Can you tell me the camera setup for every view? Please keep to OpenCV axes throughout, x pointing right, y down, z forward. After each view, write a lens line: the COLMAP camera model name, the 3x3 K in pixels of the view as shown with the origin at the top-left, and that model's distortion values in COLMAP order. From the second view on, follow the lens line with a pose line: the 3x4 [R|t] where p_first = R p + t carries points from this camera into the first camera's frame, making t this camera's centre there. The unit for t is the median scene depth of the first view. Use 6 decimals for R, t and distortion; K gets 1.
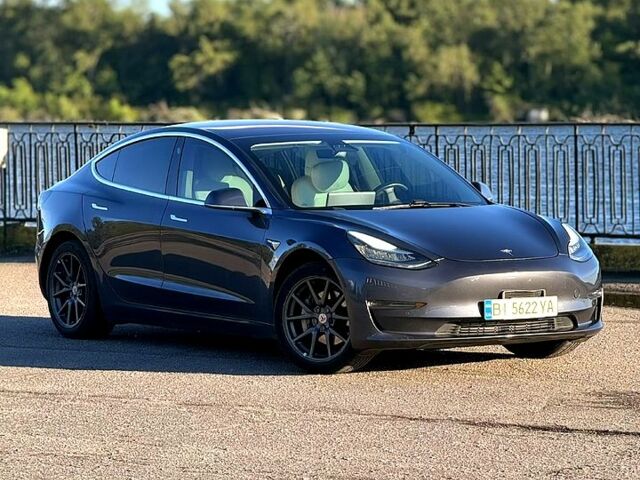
lens RADIAL K [[2846.2, 0, 320.0], [0, 2846.2, 240.2], [0, 0, 1]] dist [0.287884, 4.009275]
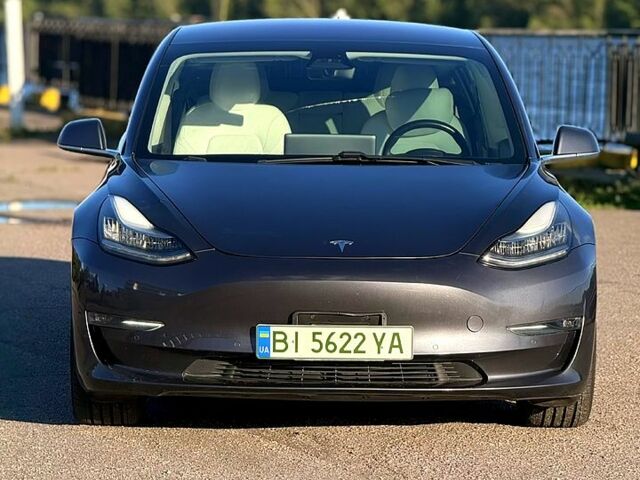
lens RADIAL K [[2846.2, 0, 320.0], [0, 2846.2, 240.2], [0, 0, 1]] dist [0.287884, 4.009275]
pose [[0.848061, 0.056289, -0.526900, 0.368250], [-0.042735, 0.998368, 0.037872, -0.018563], [0.528172, -0.009600, 0.849083, 0.502262]]
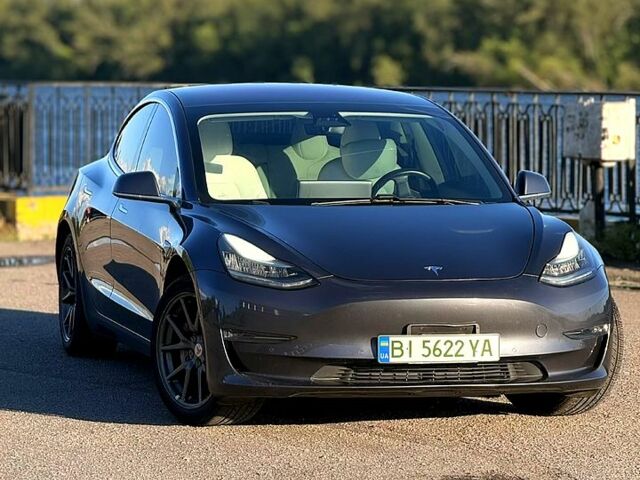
lens RADIAL K [[2846.2, 0, 320.0], [0, 2846.2, 240.2], [0, 0, 1]] dist [0.287884, 4.009275]
pose [[0.946553, 0.032198, -0.320937, 0.268977], [-0.029027, 0.999471, 0.014663, -0.012994], [0.321239, -0.004563, 0.946987, 0.307995]]
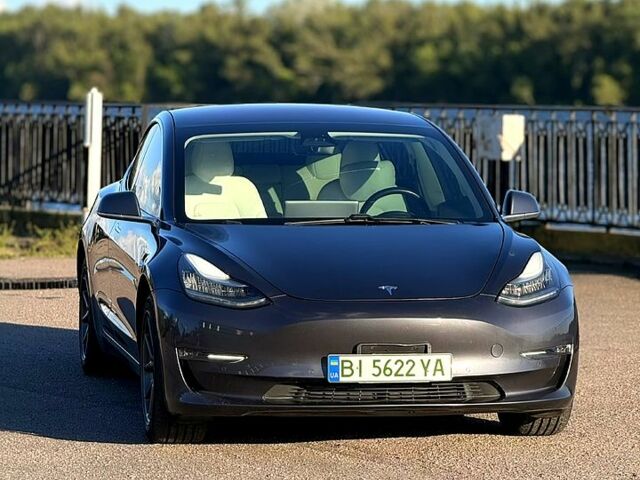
lens RADIAL K [[2846.2, 0, 320.0], [0, 2846.2, 240.2], [0, 0, 1]] dist [0.287884, 4.009275]
pose [[0.918400, 0.029427, -0.394557, 0.333487], [-0.027802, 0.999565, 0.009836, -0.014832], [0.394674, 0.001936, 0.918819, 0.329948]]
